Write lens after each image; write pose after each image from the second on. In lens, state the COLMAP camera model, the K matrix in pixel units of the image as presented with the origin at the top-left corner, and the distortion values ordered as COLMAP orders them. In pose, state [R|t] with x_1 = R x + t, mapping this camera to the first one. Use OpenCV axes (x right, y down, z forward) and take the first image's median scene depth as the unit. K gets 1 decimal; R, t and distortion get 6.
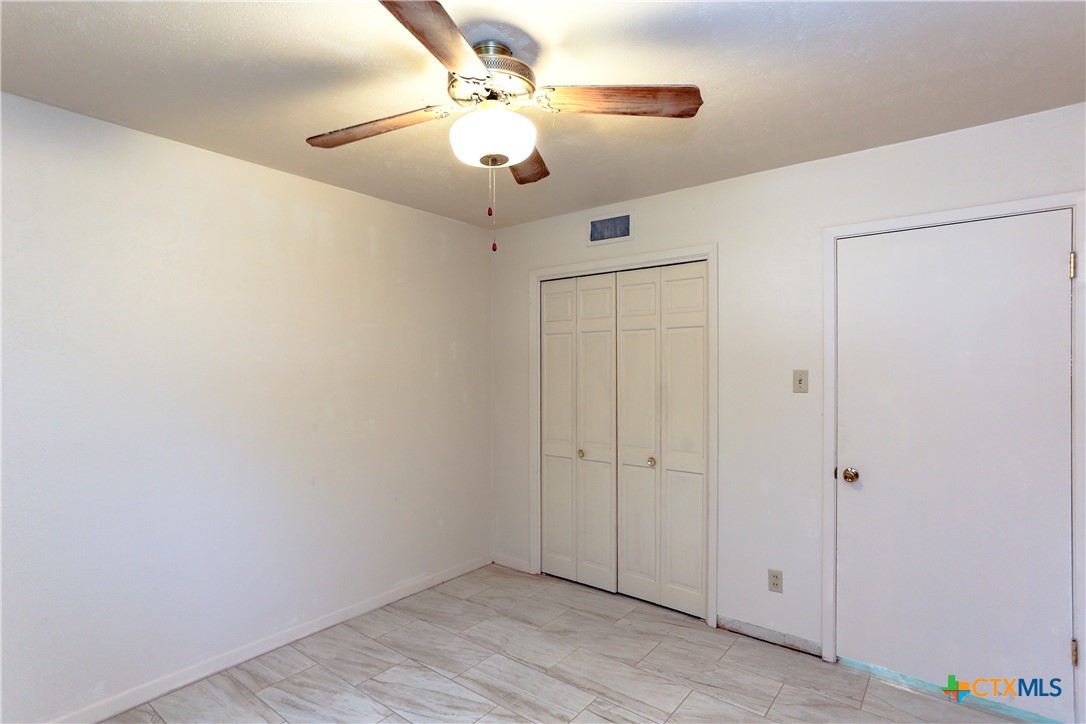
lens RADIAL K [[530.8, 0, 546.9], [0, 530.8, 365.3], [0, 0, 1]] dist [-0.015113, 0.011242]
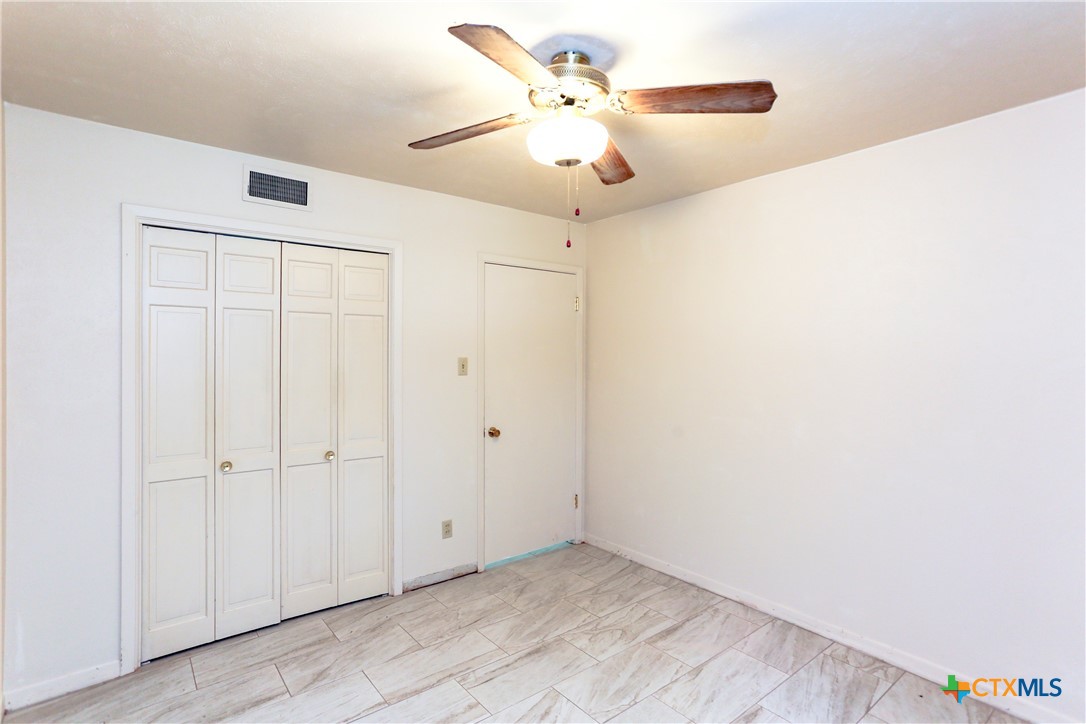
lens RADIAL K [[530.8, 0, 511.7], [0, 530.8, 347.2], [0, 0, 1]] dist [-0.015113, 0.011242]
pose [[0.272232, 0.025099, 0.961904, -0.654809], [-0.008112, 0.999684, -0.023789, 0.011795], [-0.962198, -0.001327, 0.272349, 0.469390]]
